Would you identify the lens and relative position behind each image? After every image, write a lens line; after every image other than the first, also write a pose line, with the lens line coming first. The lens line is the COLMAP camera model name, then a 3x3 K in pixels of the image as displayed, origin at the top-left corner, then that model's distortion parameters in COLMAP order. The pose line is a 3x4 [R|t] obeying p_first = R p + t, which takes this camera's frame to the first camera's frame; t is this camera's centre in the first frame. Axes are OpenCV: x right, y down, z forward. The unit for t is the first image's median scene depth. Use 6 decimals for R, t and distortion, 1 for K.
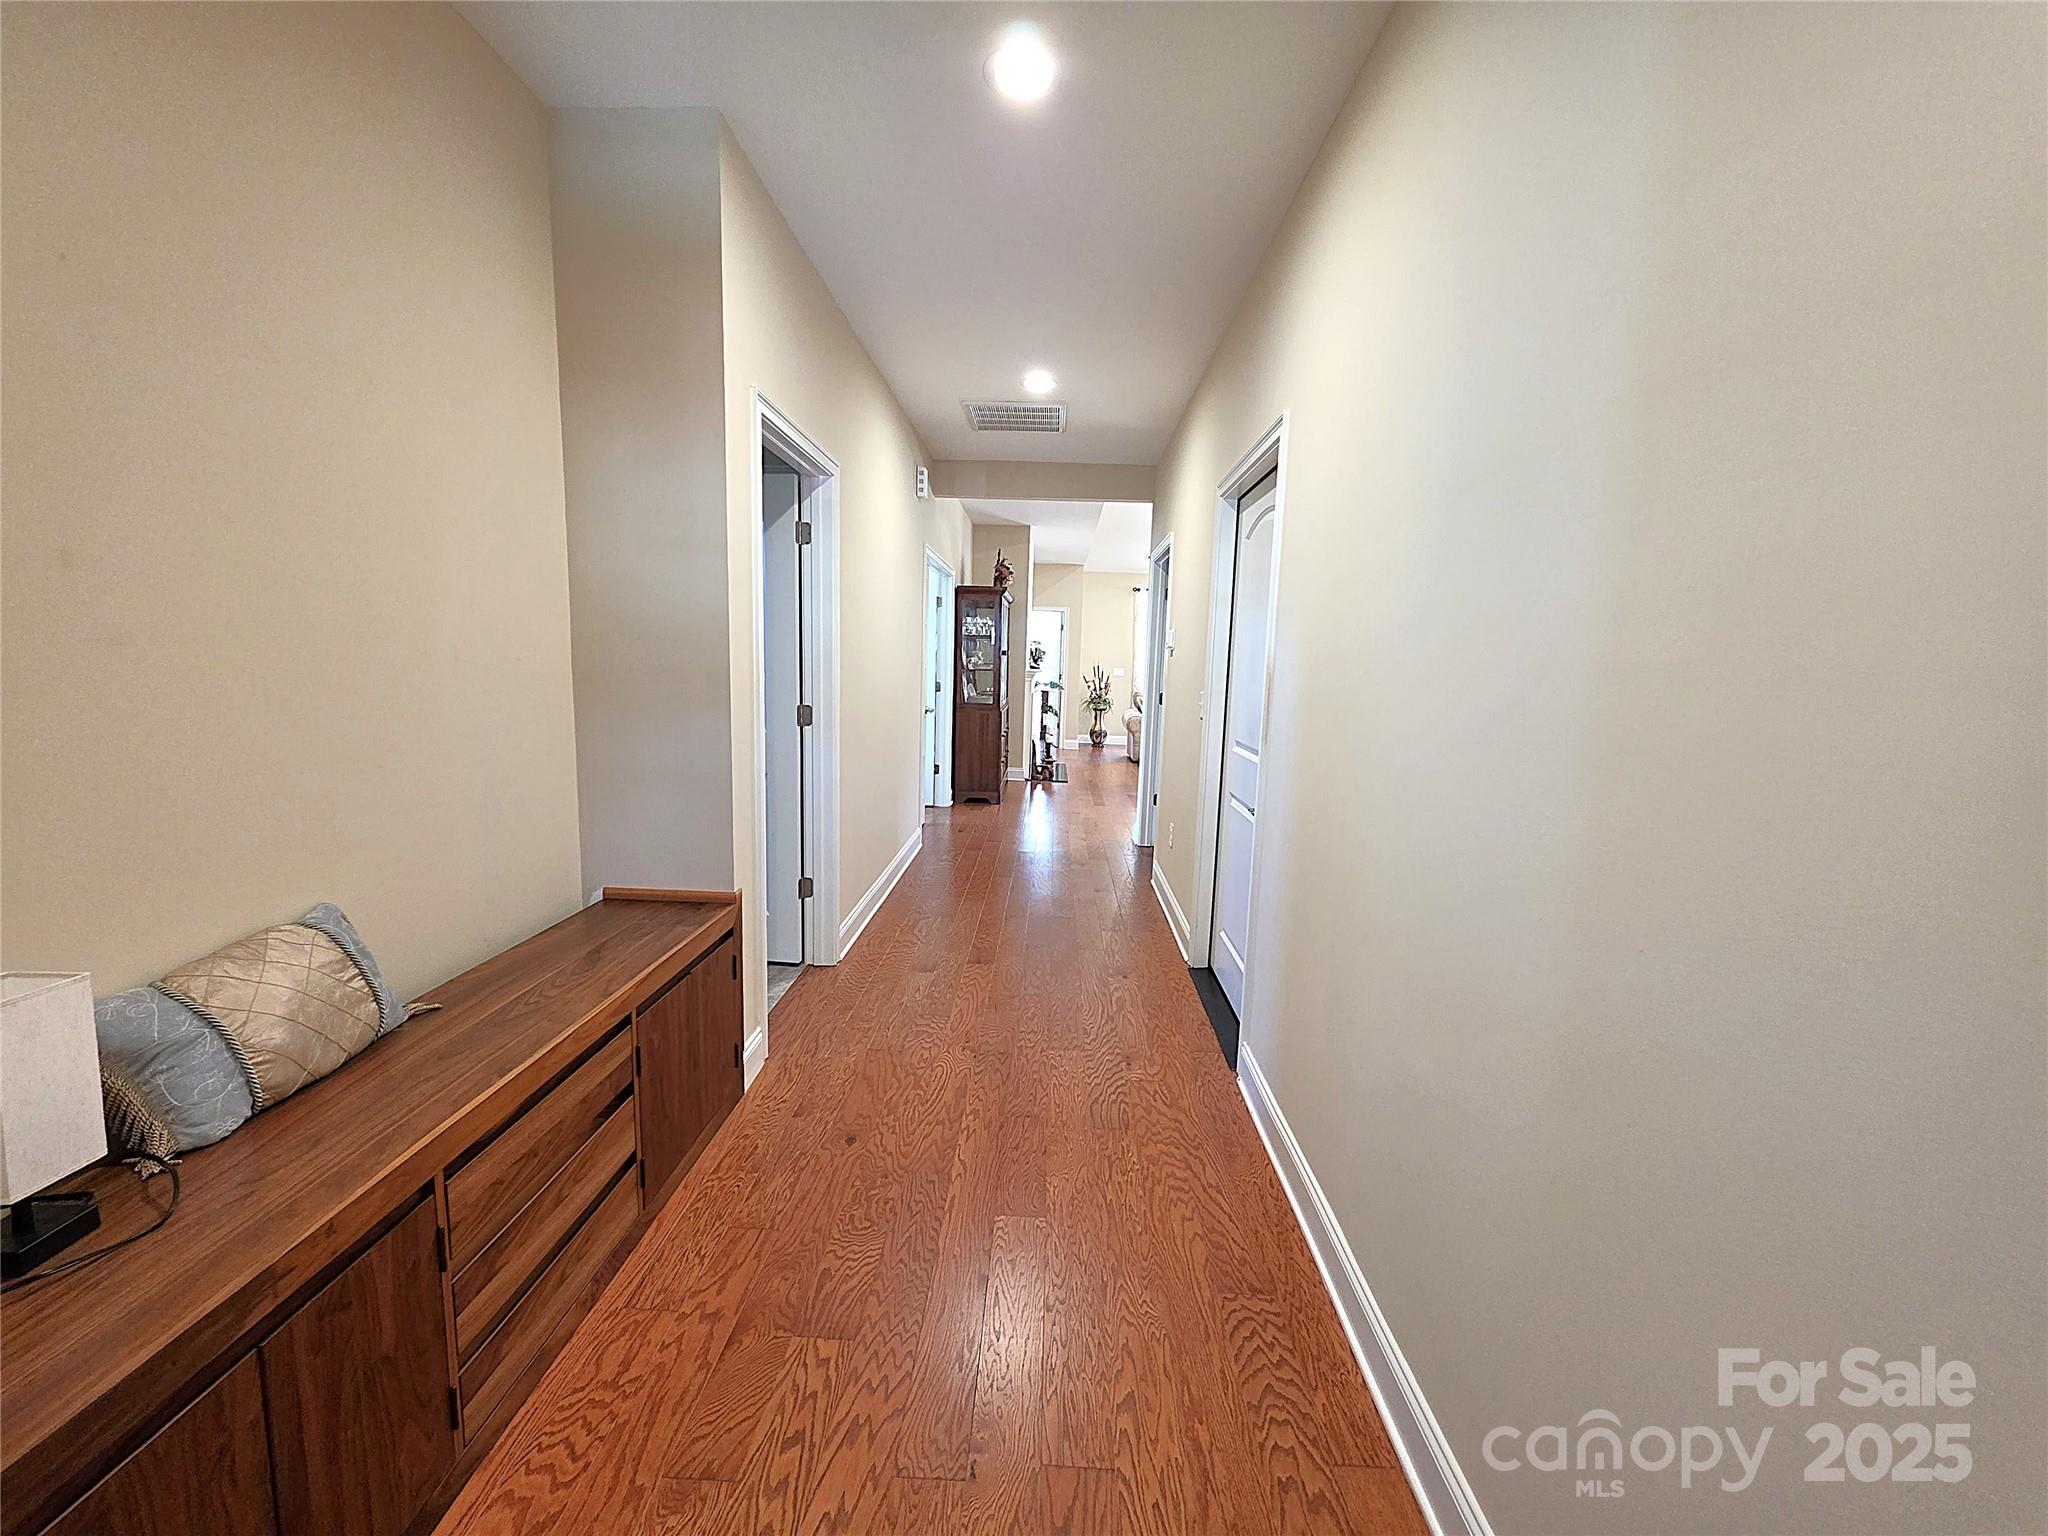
lens RADIAL K [[818.9, 0, 1025.0], [0, 818.9, 764.3], [0, 0, 1]] dist [-0.000100, 0.000791]
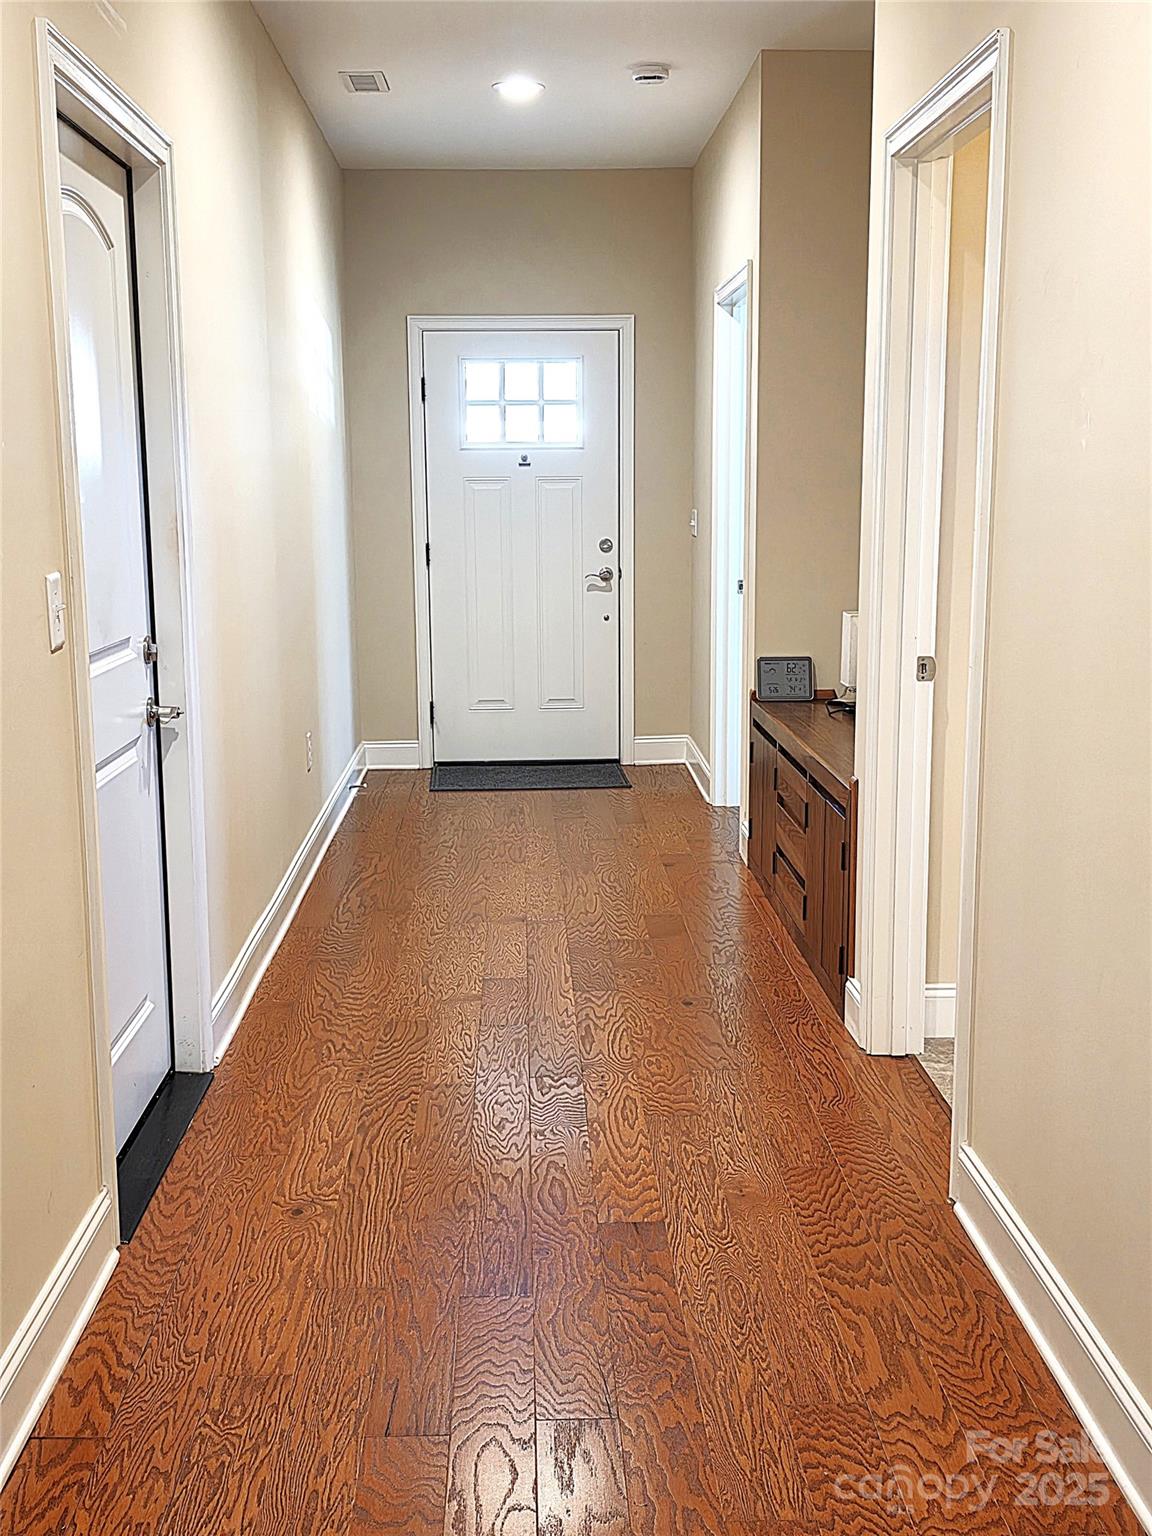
lens RADIAL K [[1681.3, 0, 575.4], [0, 1681.3, 767.9], [0, 0, 1]] dist [0.086678, 0.000000]
pose [[-0.997268, -0.007455, -0.073488, 0.065223], [-0.028971, 0.954651, 0.296314, -0.392495], [0.067946, 0.297634, -0.952259, 2.883770]]
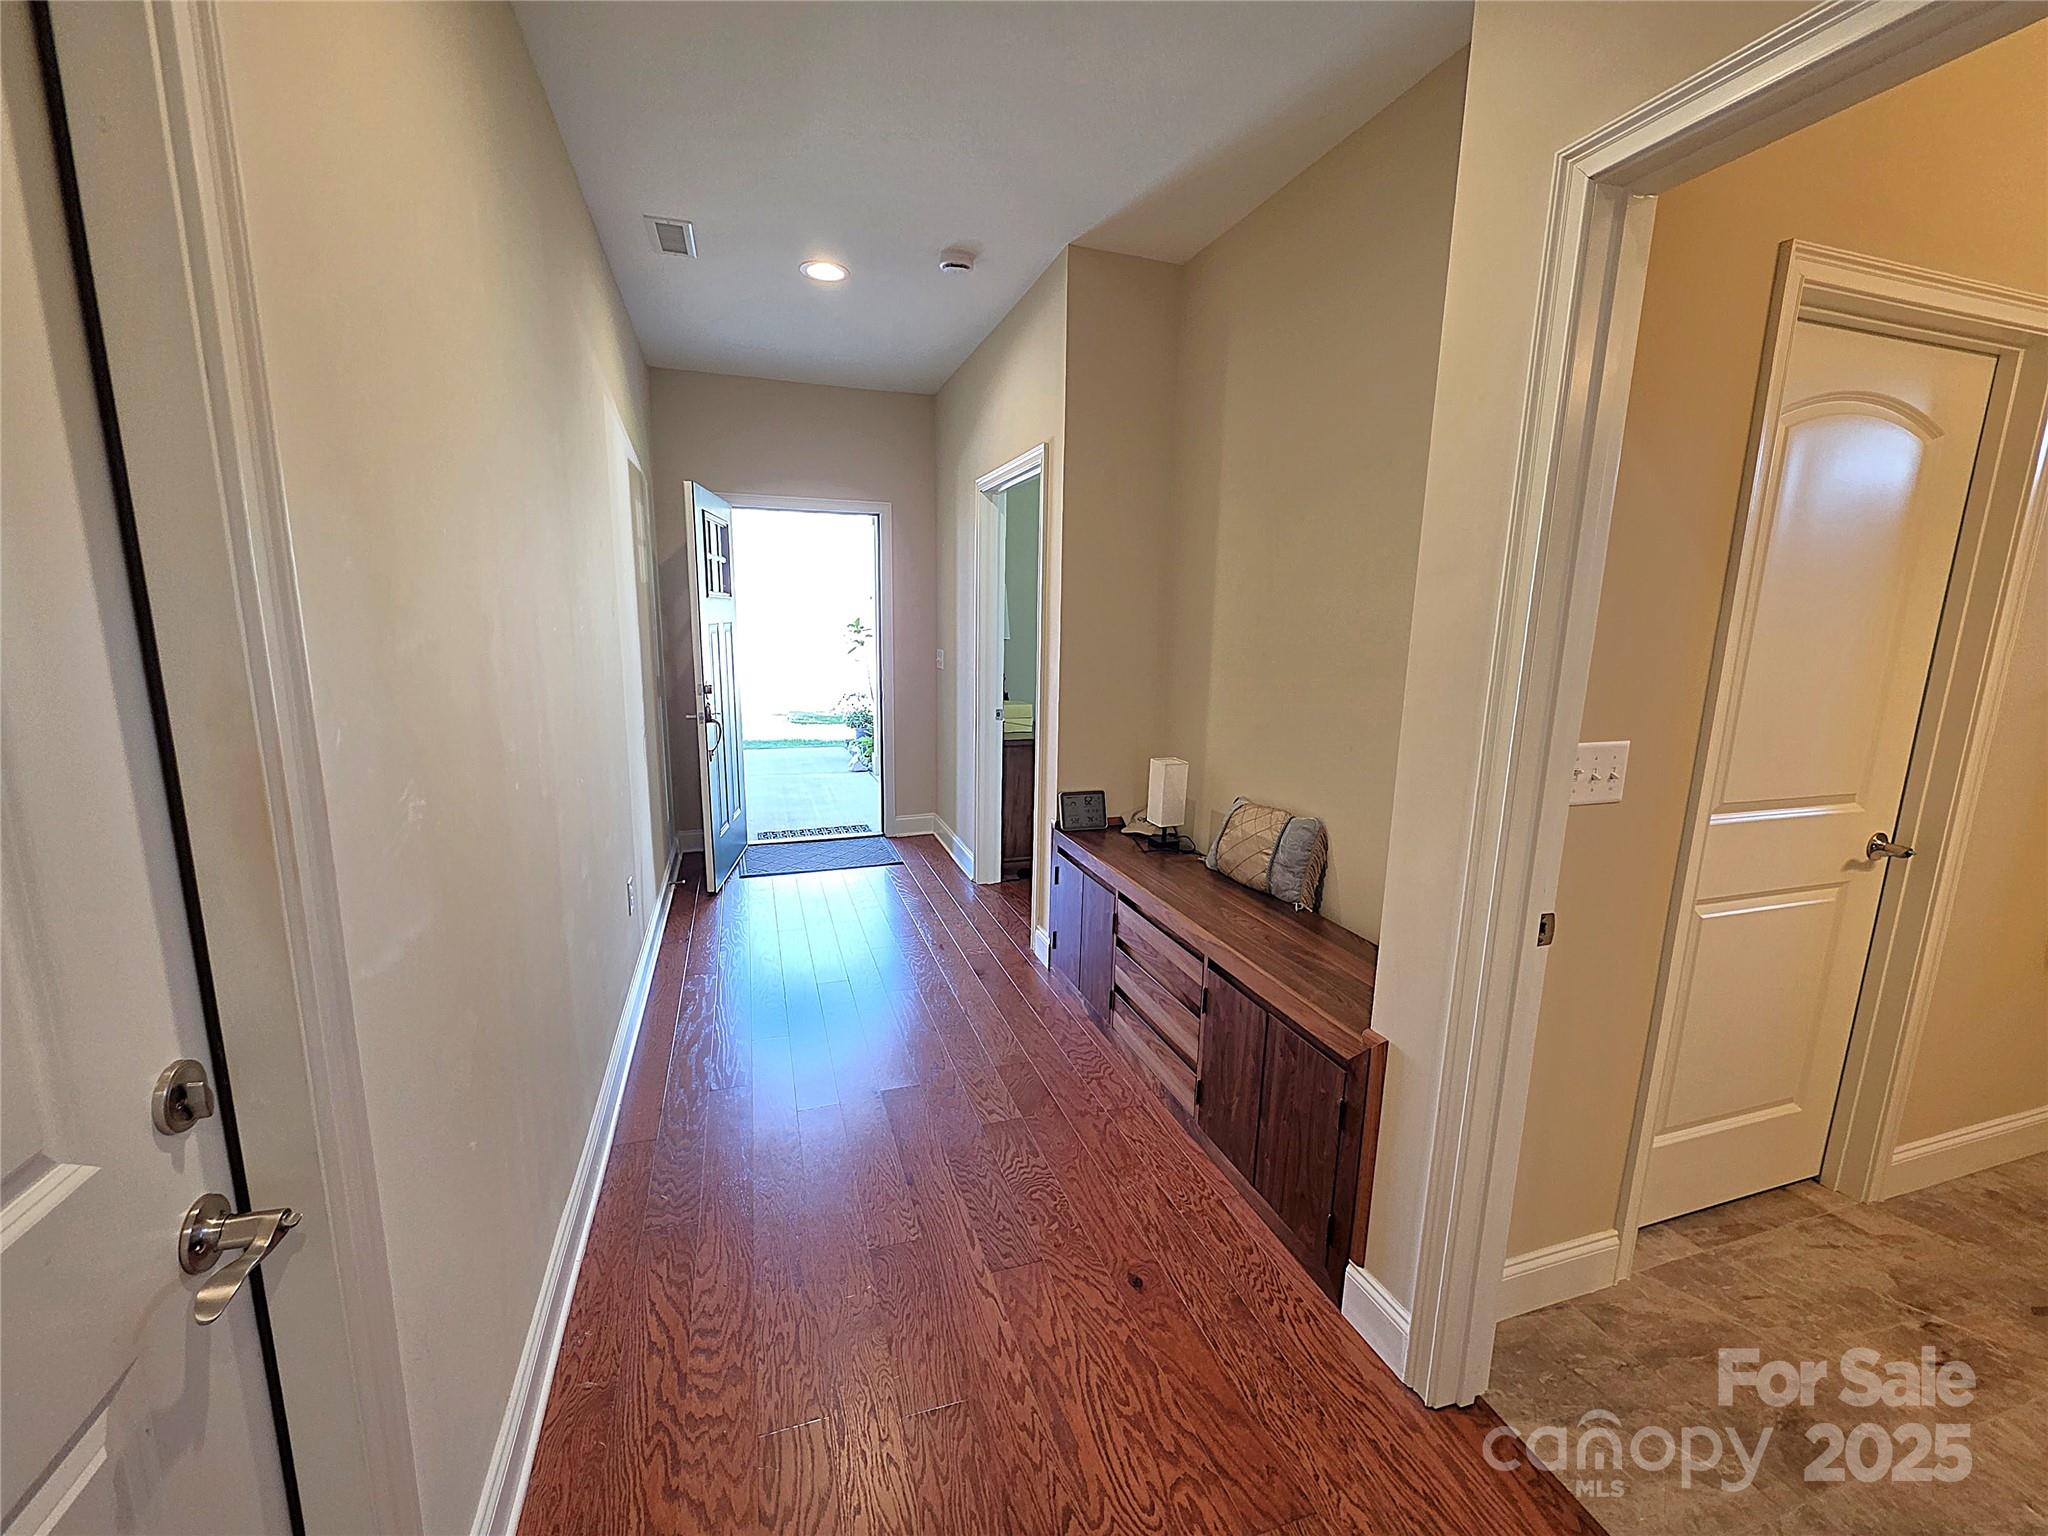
lens RADIAL K [[818.9, 0, 1019.6], [0, 818.9, 767.7], [0, 0, 1]] dist [-0.000100, 0.000791]
pose [[-0.936622, 0.022016, -0.349648, 0.163871], [-0.087551, 0.951648, 0.294451, -0.244781], [0.339225, 0.306401, -0.889407, 1.572765]]
